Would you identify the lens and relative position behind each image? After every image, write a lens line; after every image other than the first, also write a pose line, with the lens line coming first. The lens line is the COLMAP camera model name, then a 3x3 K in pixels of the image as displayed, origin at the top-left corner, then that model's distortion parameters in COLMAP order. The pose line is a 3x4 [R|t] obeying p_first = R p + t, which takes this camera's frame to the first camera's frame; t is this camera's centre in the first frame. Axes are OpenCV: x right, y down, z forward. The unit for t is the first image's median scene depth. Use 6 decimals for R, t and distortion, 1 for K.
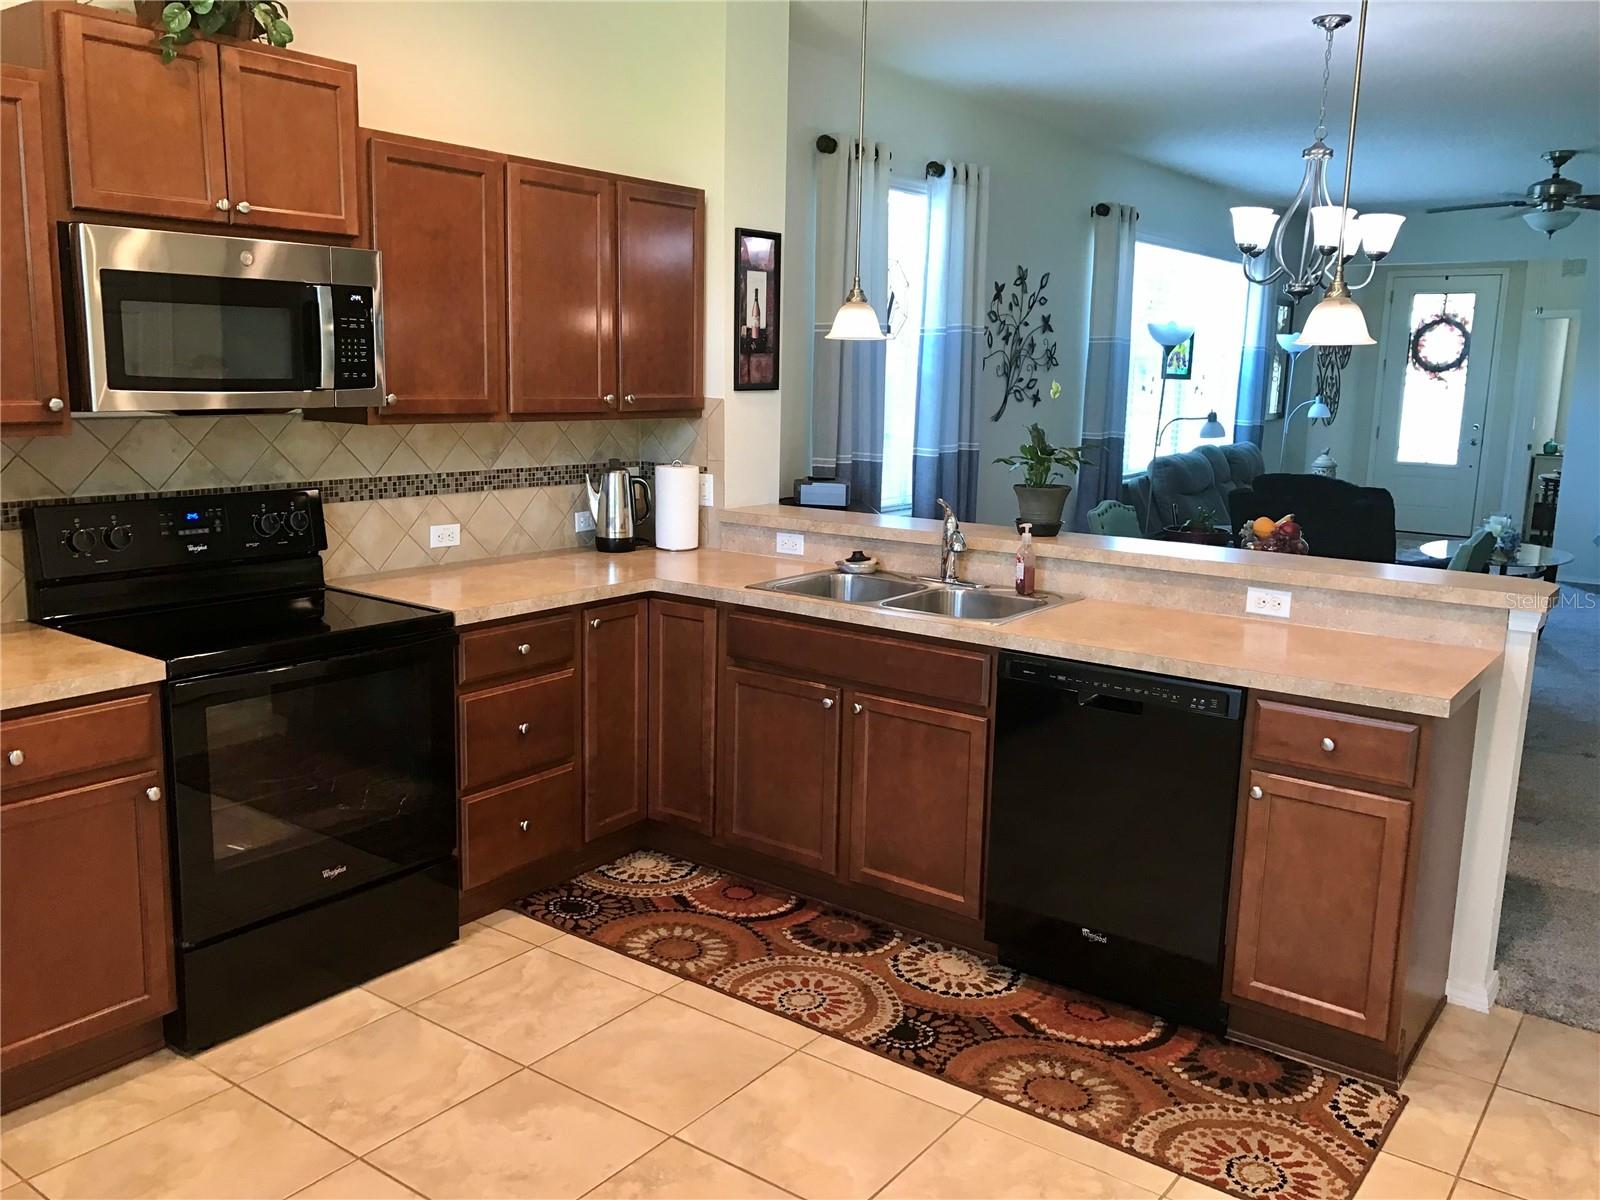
lens RADIAL K [[1315.7, 0, 772.3], [0, 1315.7, 581.2], [0, 0, 1]] dist [0.045720, -0.003202]
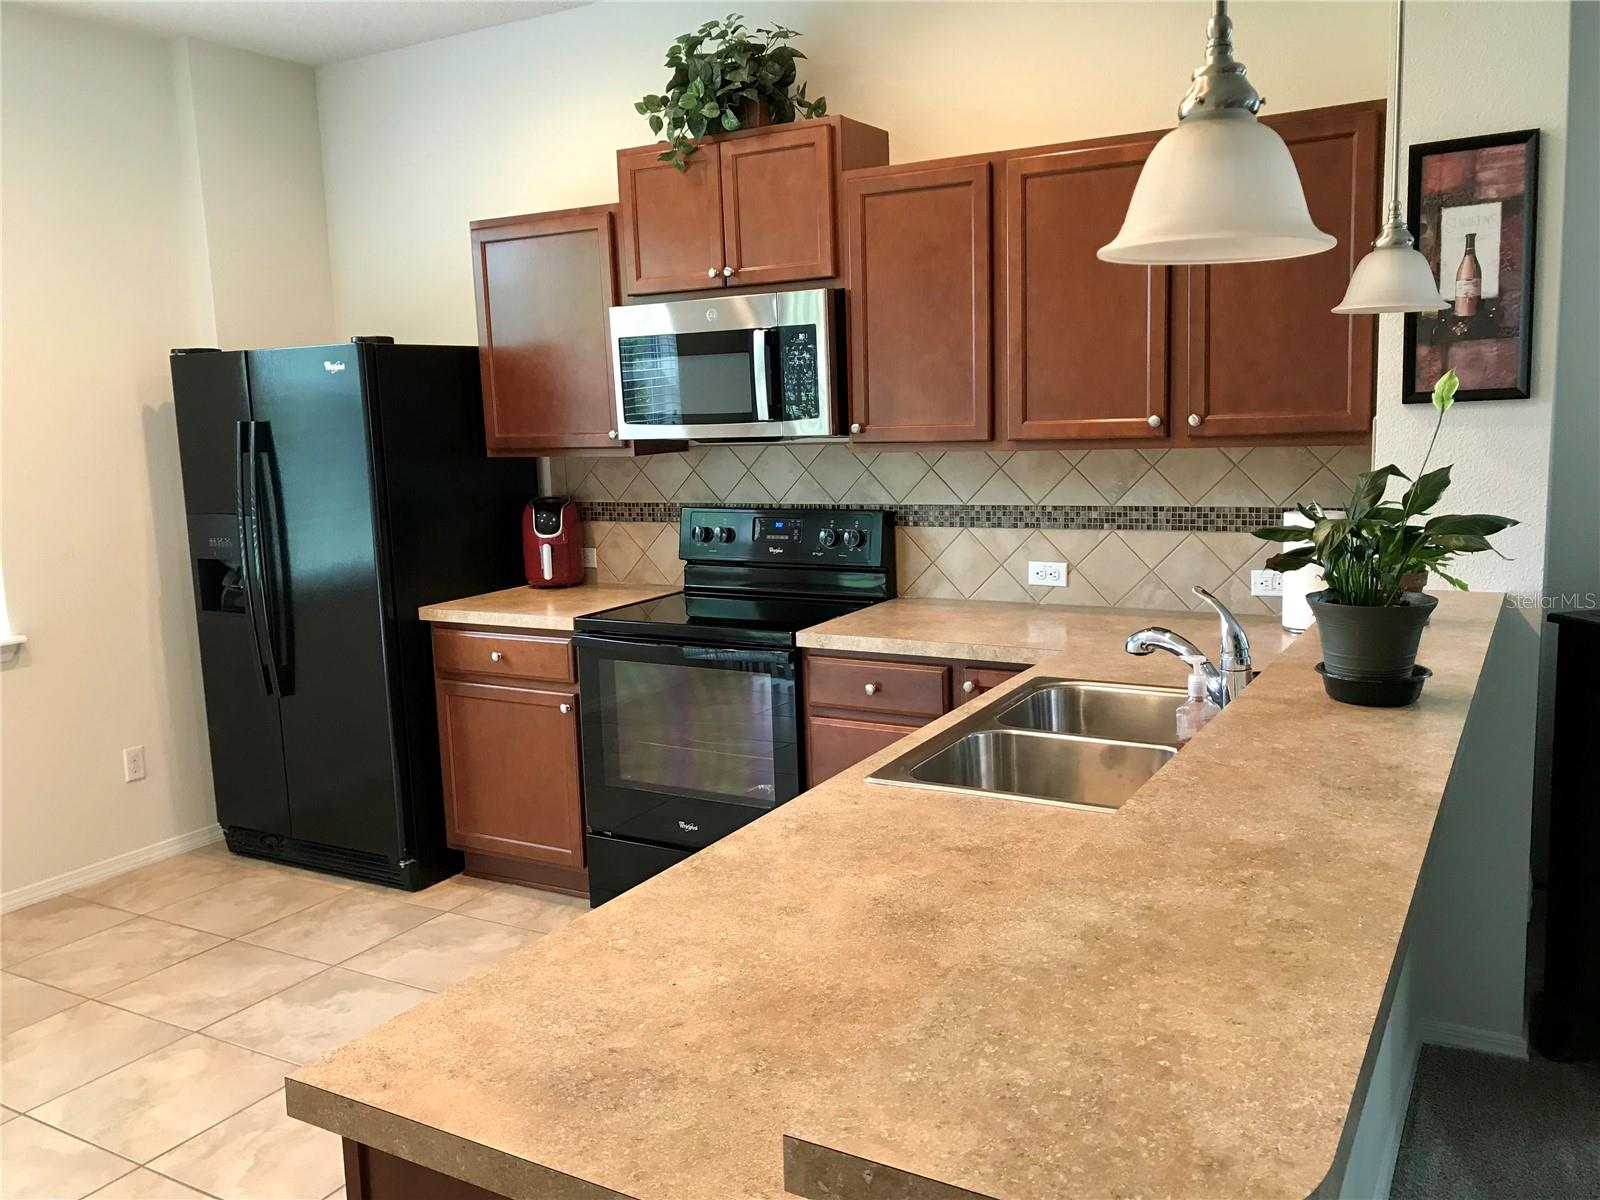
lens RADIAL K [[1322.7, 0, 823.9], [0, 1322.7, 600.6], [0, 0, 1]] dist [0.047495, -0.003524]
pose [[0.140551, 0.120593, -0.982702, 0.640805], [-0.126272, 0.986632, 0.103015, -0.091650], [0.981988, 0.109609, 0.153900, 0.709061]]
